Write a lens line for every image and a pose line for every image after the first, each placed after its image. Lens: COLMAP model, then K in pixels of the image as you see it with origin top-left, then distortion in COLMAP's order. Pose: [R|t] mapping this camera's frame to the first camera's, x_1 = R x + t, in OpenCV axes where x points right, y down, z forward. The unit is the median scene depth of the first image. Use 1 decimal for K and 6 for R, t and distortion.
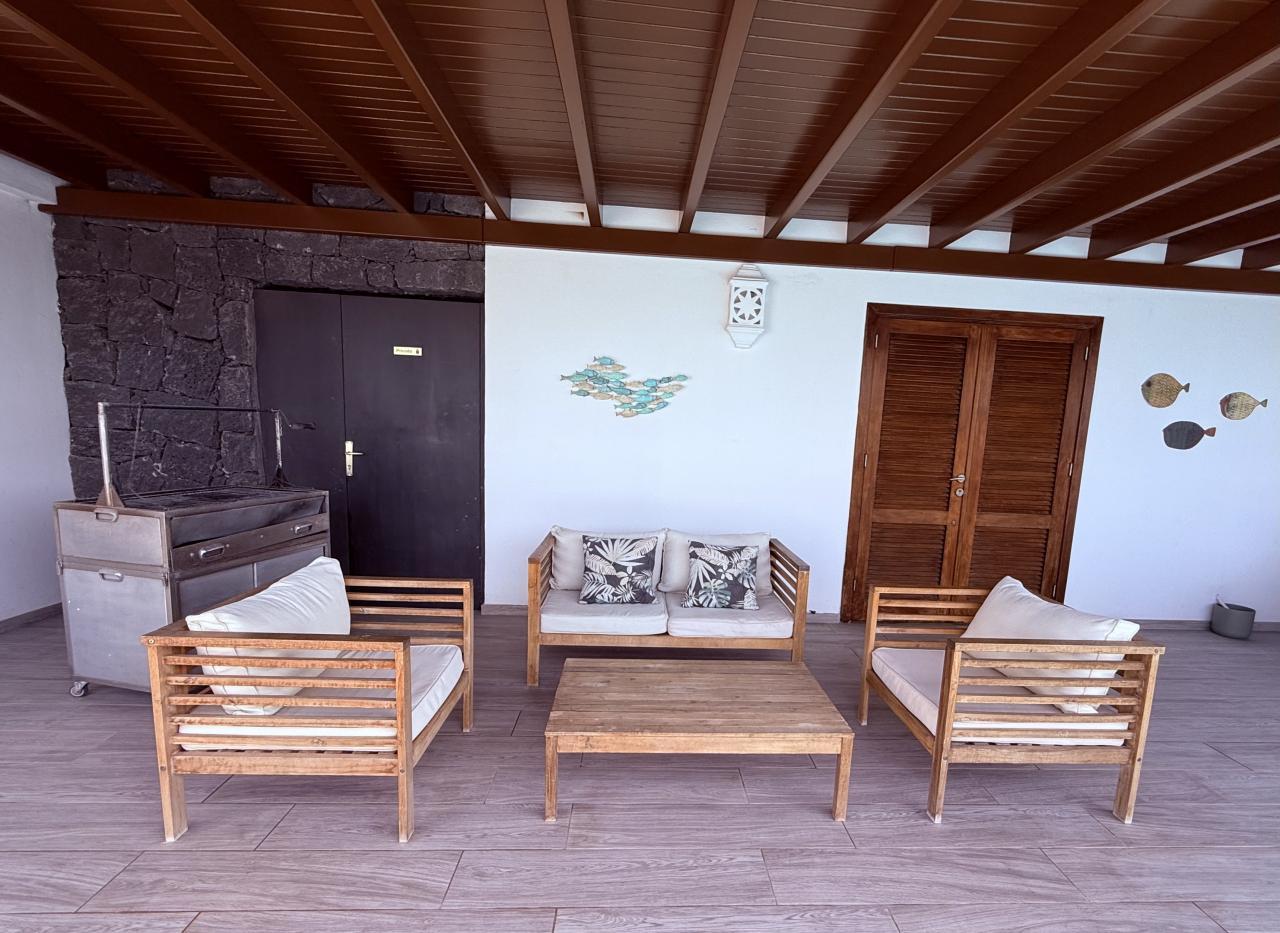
lens RADIAL K [[599.1, 0, 667.4], [0, 599.1, 512.6], [0, 0, 1]] dist [-0.005448, -0.000679]
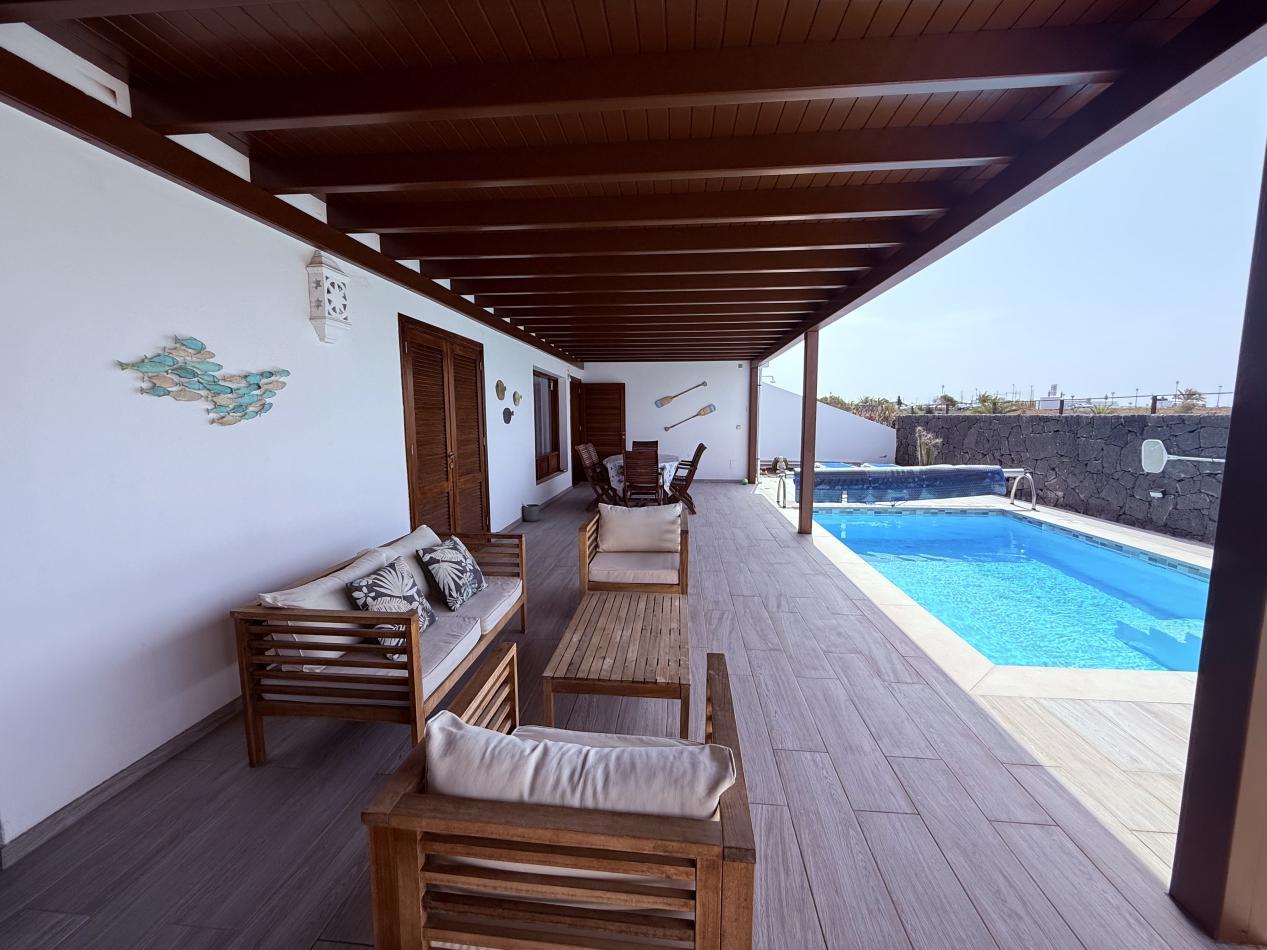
lens RADIAL K [[512.6, 0, 627.6], [0, 512.6, 473.8], [0, 0, 1]] dist [0.002215, 0.000083]
pose [[0.149525, -0.153554, 0.976762, -0.616363], [0.147225, 0.980313, 0.131575, -0.116347], [-0.977736, 0.124130, 0.169188, 0.453058]]
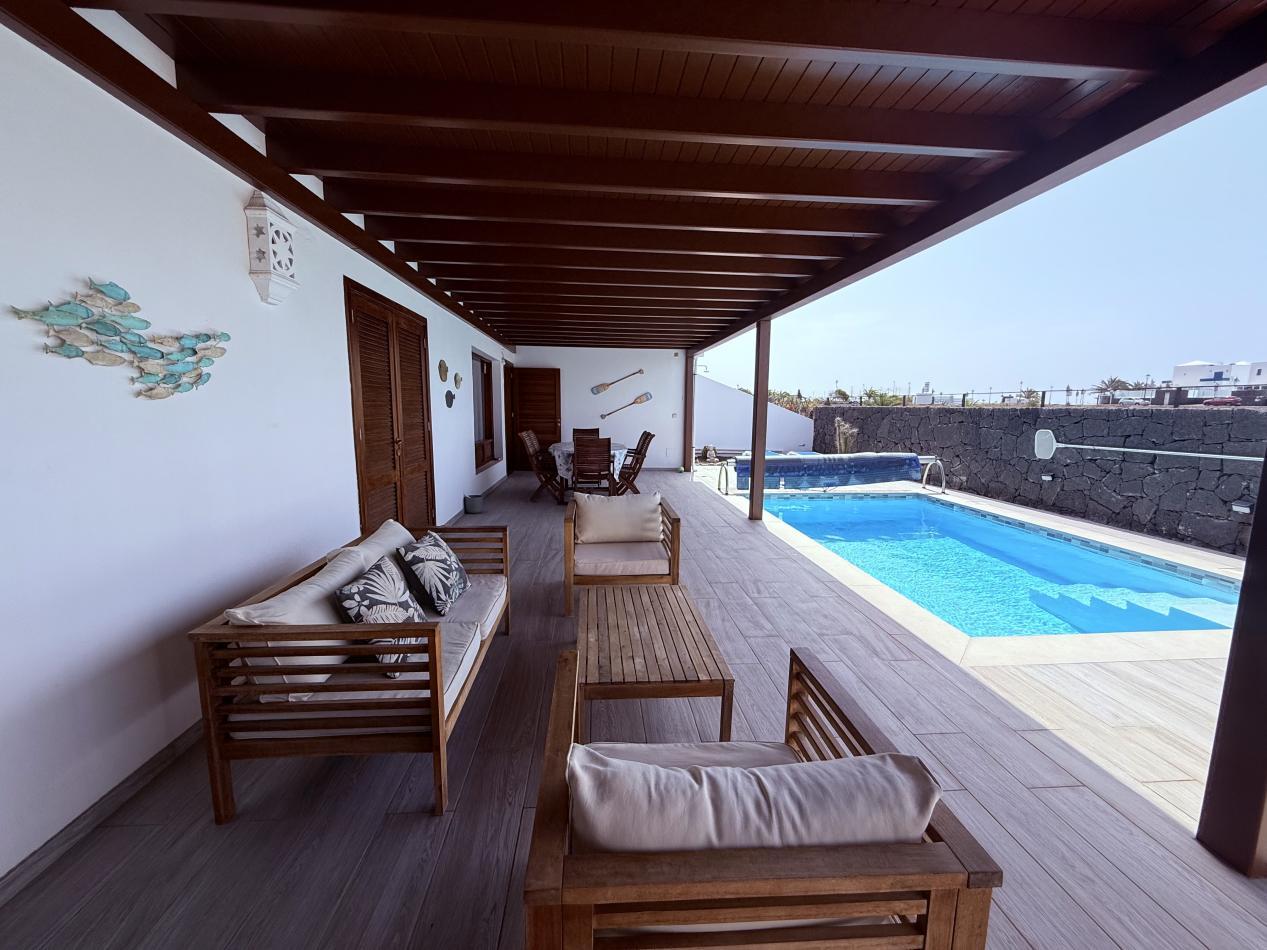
lens RADIAL K [[512.6, 0, 628.3], [0, 512.6, 474.1], [0, 0, 1]] dist [0.002215, 0.000083]
pose [[-0.023323, -0.174949, 0.984301, -0.579000], [0.126622, 0.976123, 0.176496, -0.123094], [-0.991677, 0.128750, -0.000614, 0.588699]]
